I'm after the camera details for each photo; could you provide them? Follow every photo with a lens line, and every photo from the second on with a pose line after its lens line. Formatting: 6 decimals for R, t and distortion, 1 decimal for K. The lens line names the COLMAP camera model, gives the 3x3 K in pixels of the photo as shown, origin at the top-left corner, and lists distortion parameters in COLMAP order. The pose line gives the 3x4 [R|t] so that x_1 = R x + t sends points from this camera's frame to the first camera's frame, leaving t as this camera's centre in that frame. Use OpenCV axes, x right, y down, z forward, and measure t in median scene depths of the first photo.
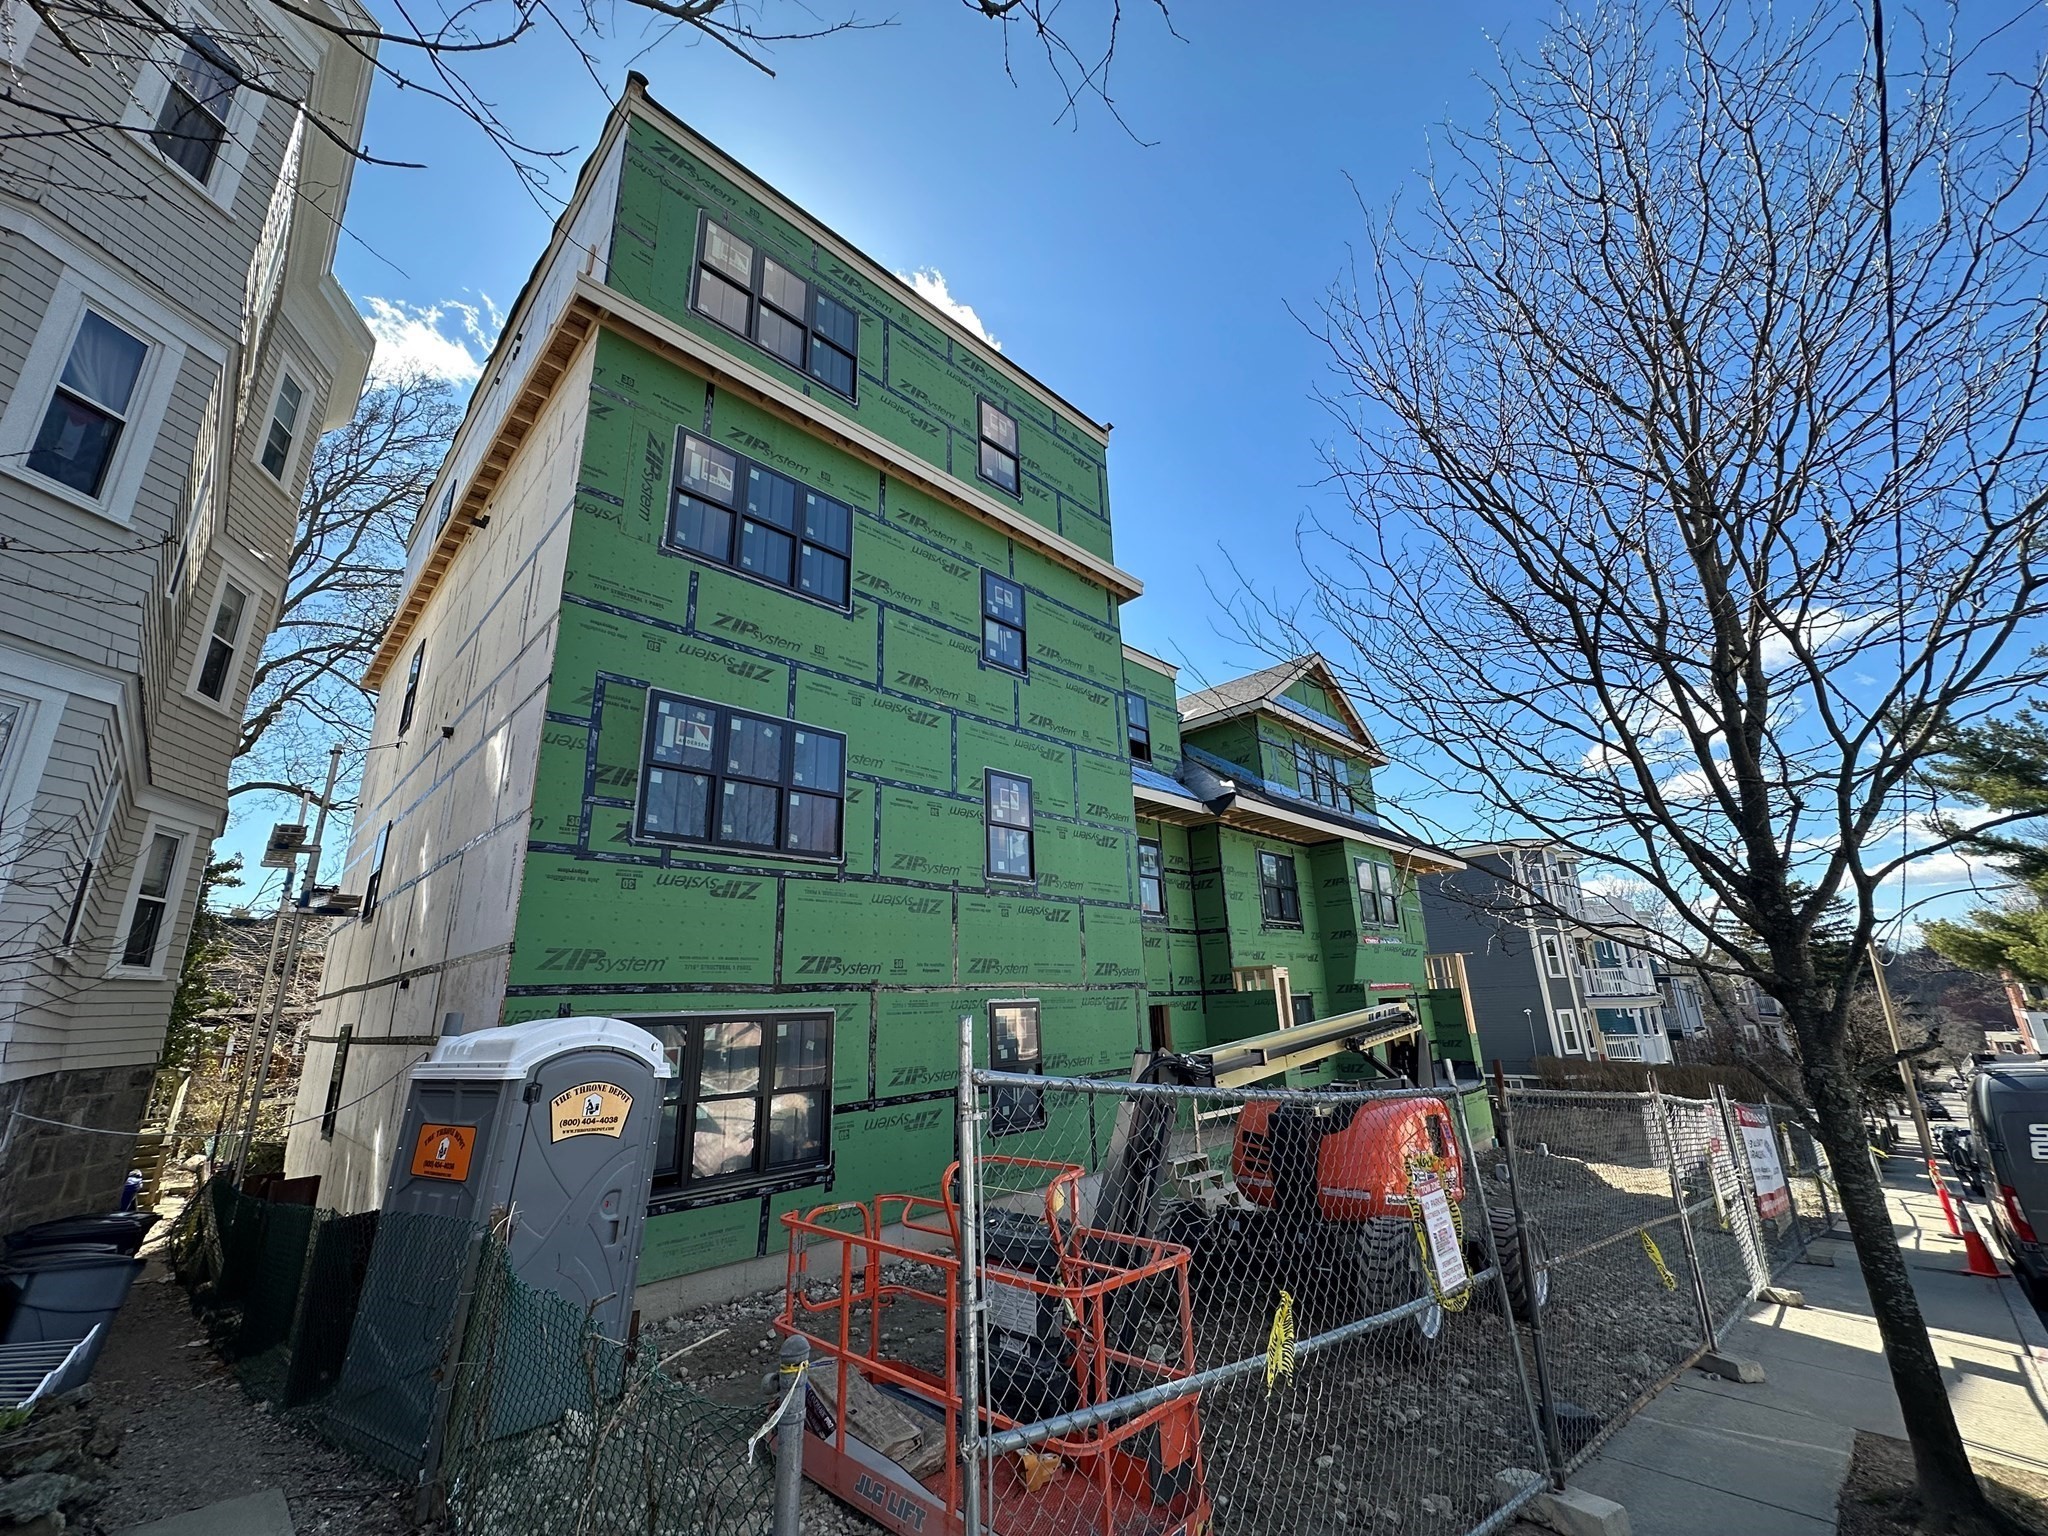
lens RADIAL K [[816.8, 0, 1027.5], [0, 816.8, 768.7], [0, 0, 1]] dist [-0.002455, 0.000085]
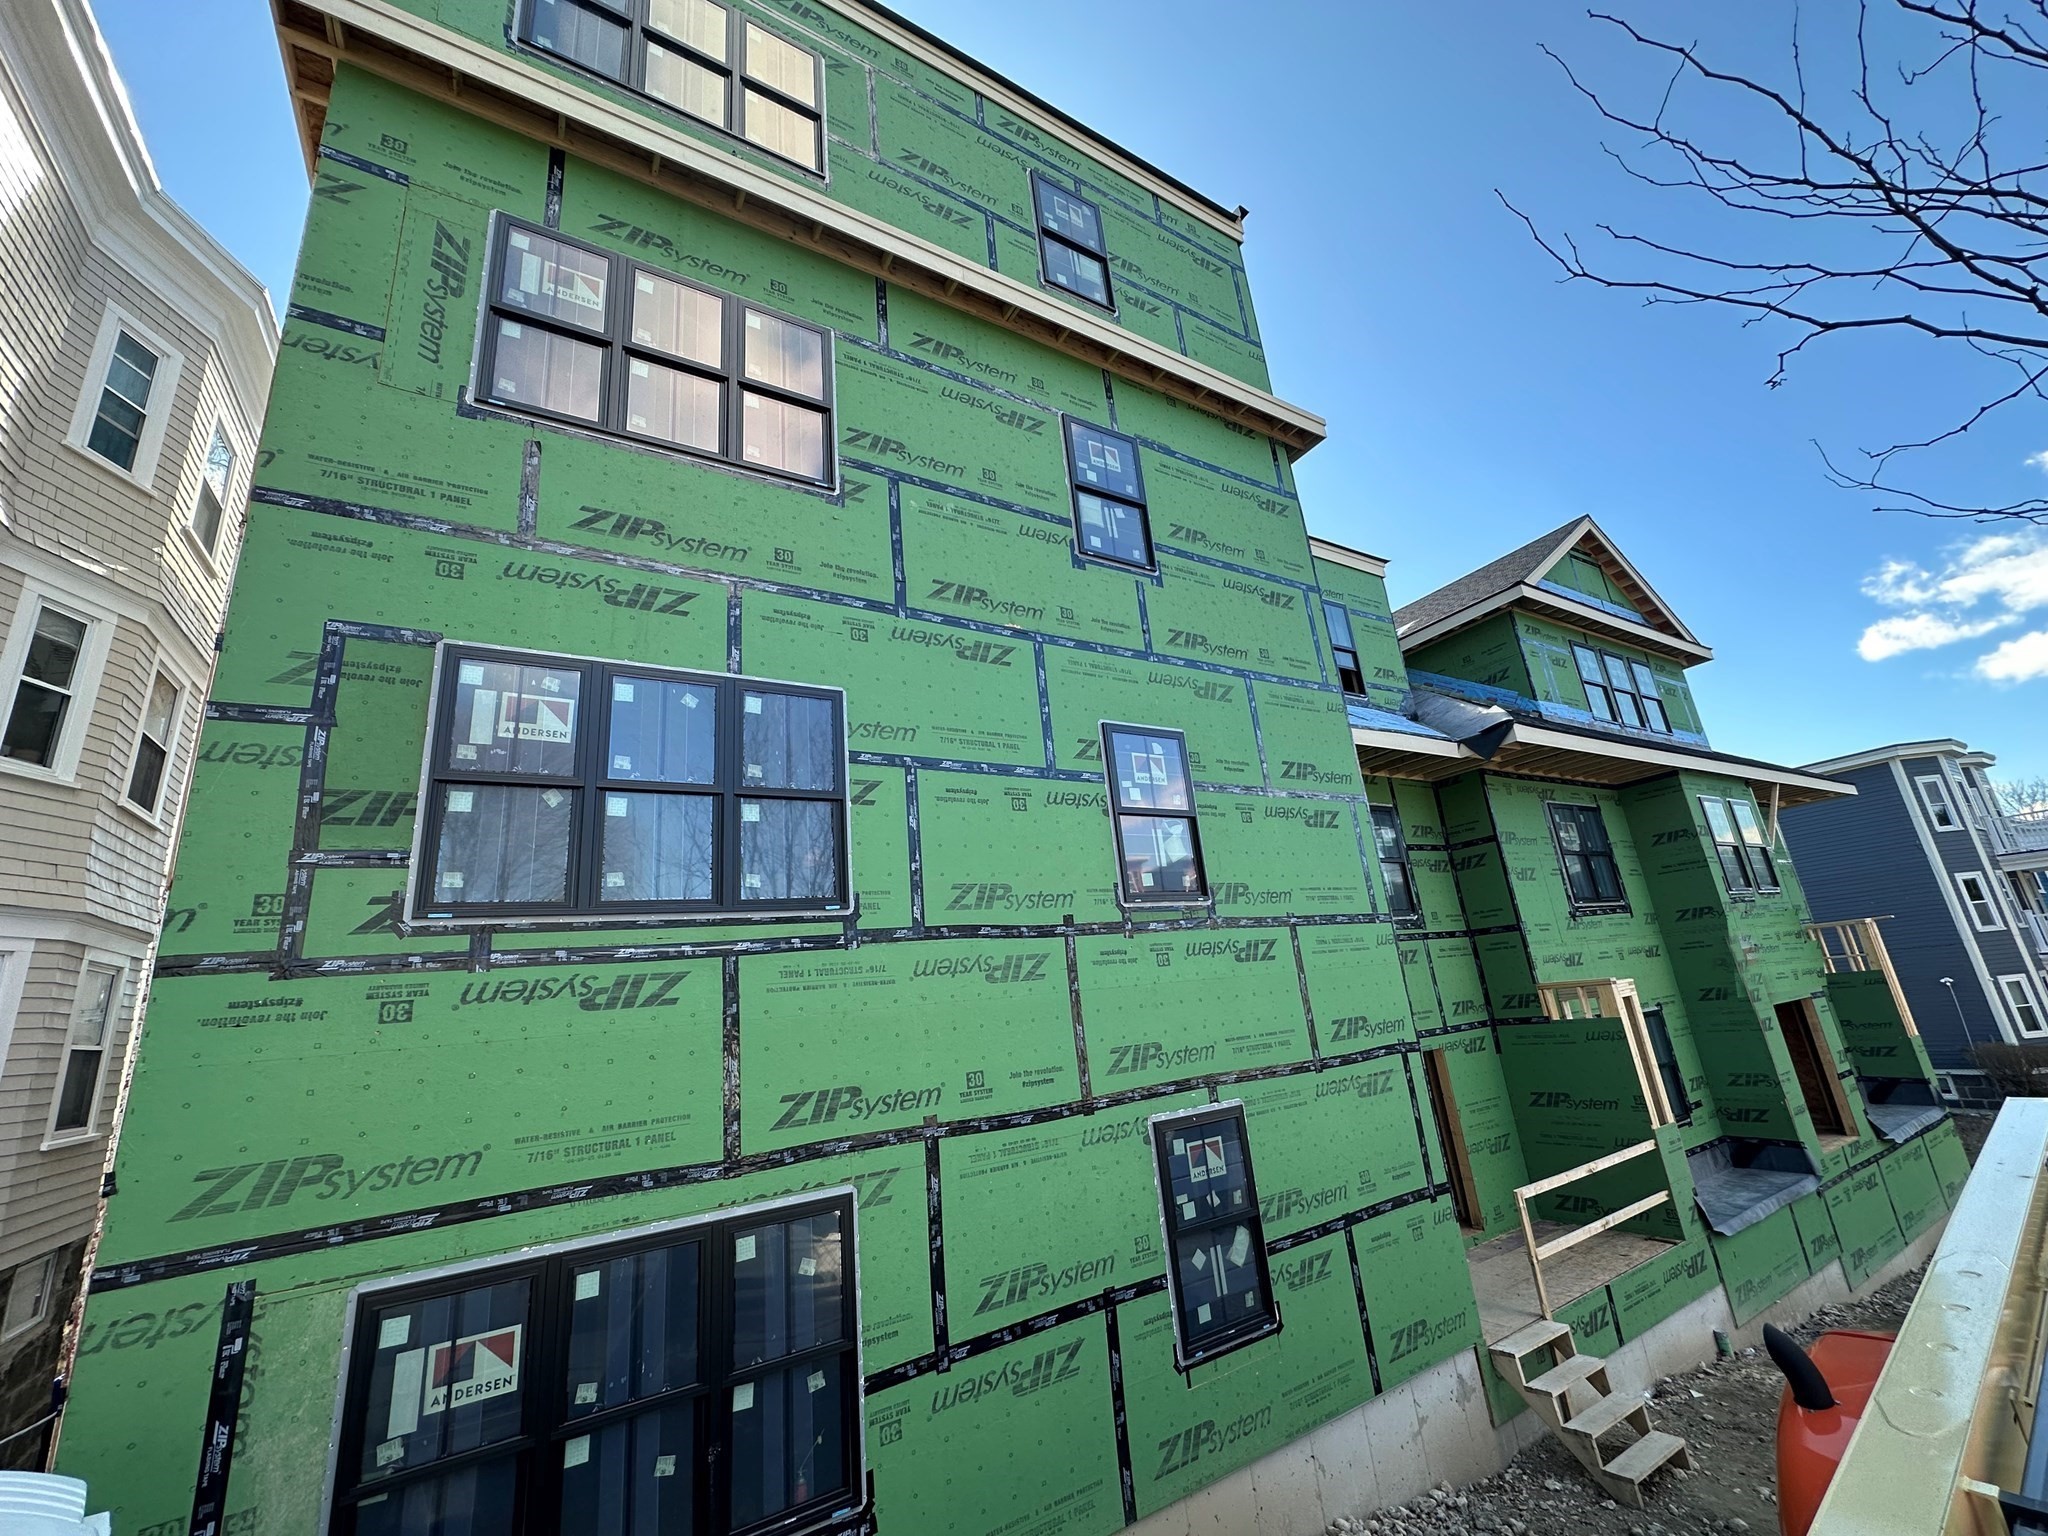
lens RADIAL K [[816.8, 0, 1024.0], [0, 816.8, 769.9], [0, 0, 1]] dist [-0.002455, 0.000085]
pose [[0.968135, -0.123967, -0.217593, 0.020555], [0.127419, 0.991847, 0.001849, 0.025940], [0.215590, -0.029516, 0.976038, 0.398012]]
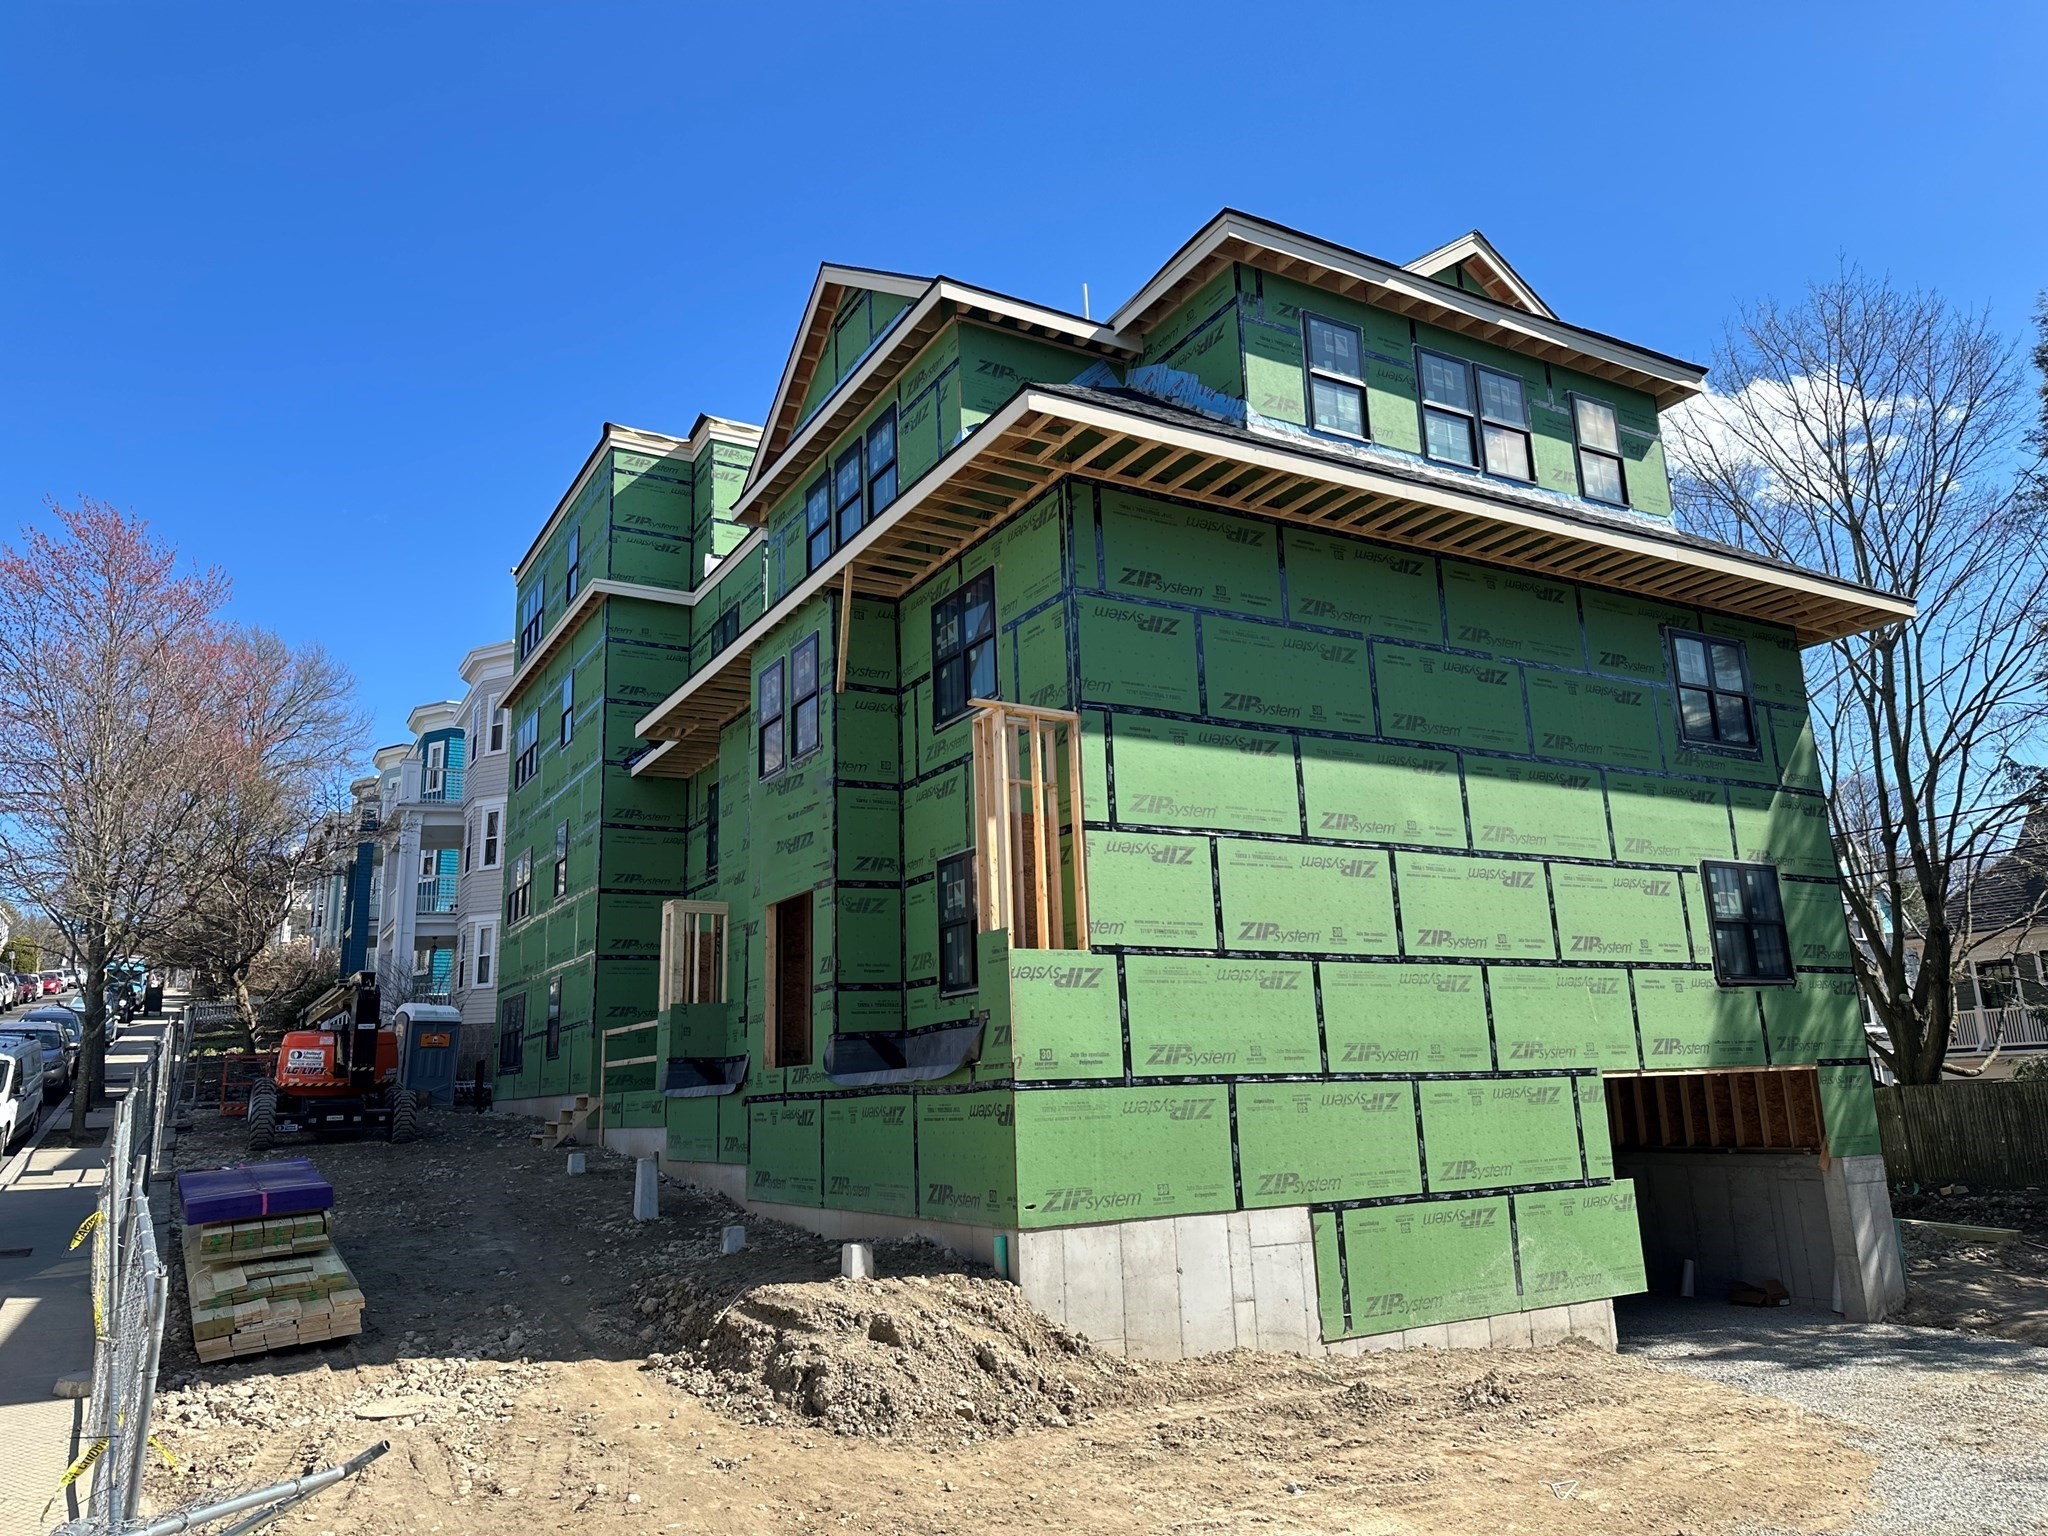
lens RADIAL K [[1414.8, 0, 1023.8], [0, 1414.8, 761.4], [0, 0, 1]] dist [0.068467, 0.000601]
pose [[-0.253970, -0.178653, -0.950569, 2.298600], [0.317465, 0.912948, -0.256402, 0.852092], [0.913628, -0.366891, -0.175146, 2.350978]]
